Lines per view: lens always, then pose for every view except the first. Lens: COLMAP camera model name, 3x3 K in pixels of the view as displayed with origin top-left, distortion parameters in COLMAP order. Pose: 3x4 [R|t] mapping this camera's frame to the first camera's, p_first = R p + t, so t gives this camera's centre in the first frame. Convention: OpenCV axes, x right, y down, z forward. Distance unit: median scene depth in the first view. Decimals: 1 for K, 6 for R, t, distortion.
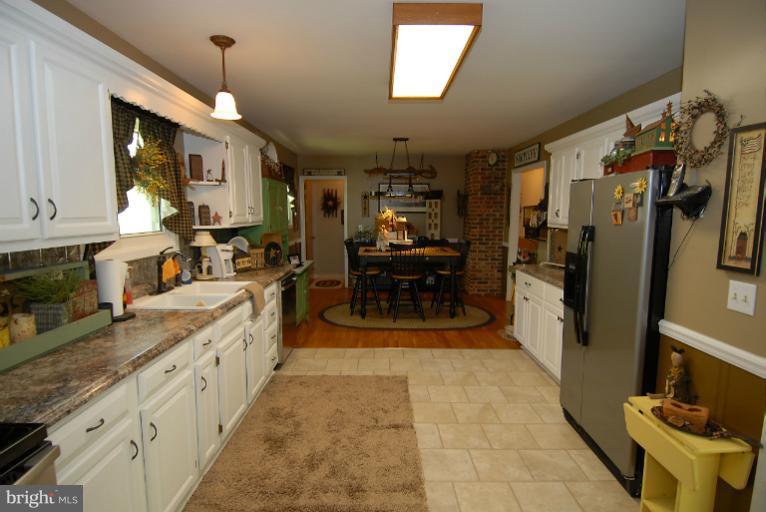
lens RADIAL K [[400.7, 0, 384.3], [0, 400.7, 259.2], [0, 0, 1]] dist [0.001478, -0.009540]
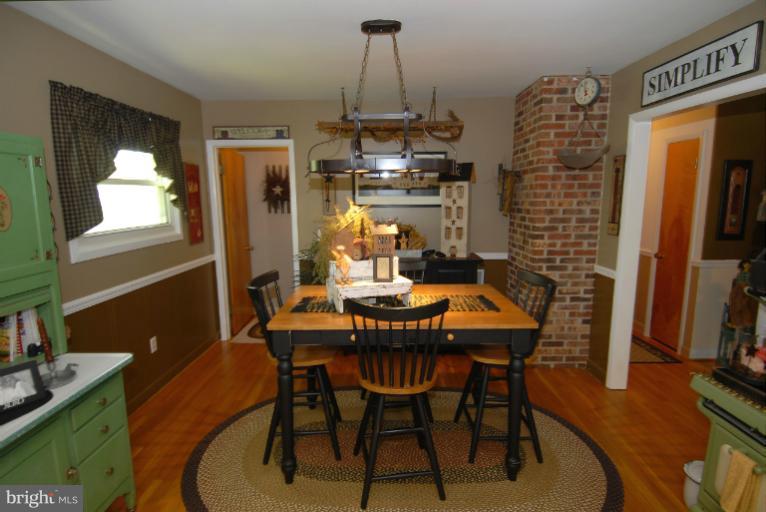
lens RADIAL K [[400.7, 0, 377.4], [0, 400.7, 253.7], [0, 0, 1]] dist [0.001478, -0.009540]
pose [[0.999315, -0.003673, -0.036823, 0.042325], [0.004636, 0.999649, 0.026098, -0.072144], [0.036714, -0.026251, 0.998981, 0.495683]]
